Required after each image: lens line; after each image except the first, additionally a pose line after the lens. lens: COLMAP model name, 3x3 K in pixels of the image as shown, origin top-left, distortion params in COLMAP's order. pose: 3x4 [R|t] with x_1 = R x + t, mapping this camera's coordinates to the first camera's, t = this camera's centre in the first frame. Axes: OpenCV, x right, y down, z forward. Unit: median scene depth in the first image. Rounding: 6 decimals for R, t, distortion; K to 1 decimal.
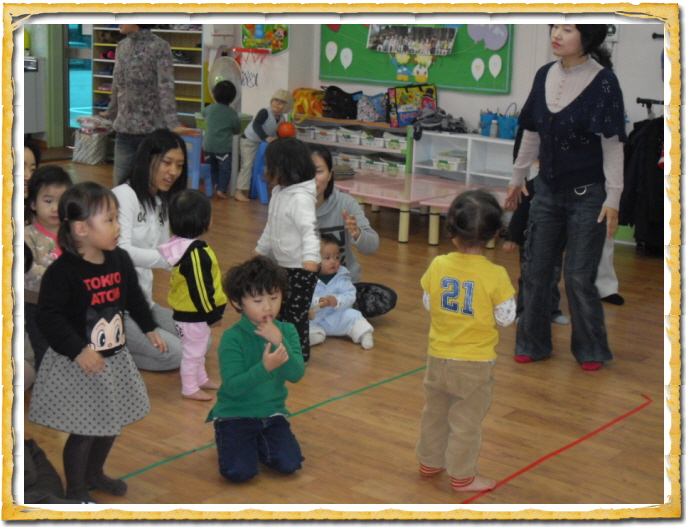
lens RADIAL K [[1184.9, 0, 370.7], [0, 1184.9, 238.4], [0, 0, 1]] dist [-0.097669, 0.000000]
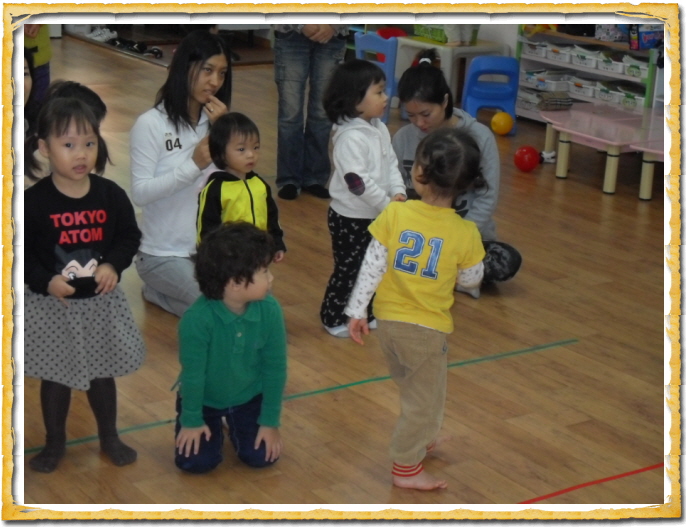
lens RADIAL K [[1402.6, 0, 369.6], [0, 1402.6, 237.0], [0, 0, 1]] dist [-0.082008, 0.000000]
pose [[0.960502, 0.091474, -0.262810, 0.108975], [-0.077075, 0.994930, 0.064607, -0.014225], [0.267387, -0.041799, 0.962682, 0.025151]]
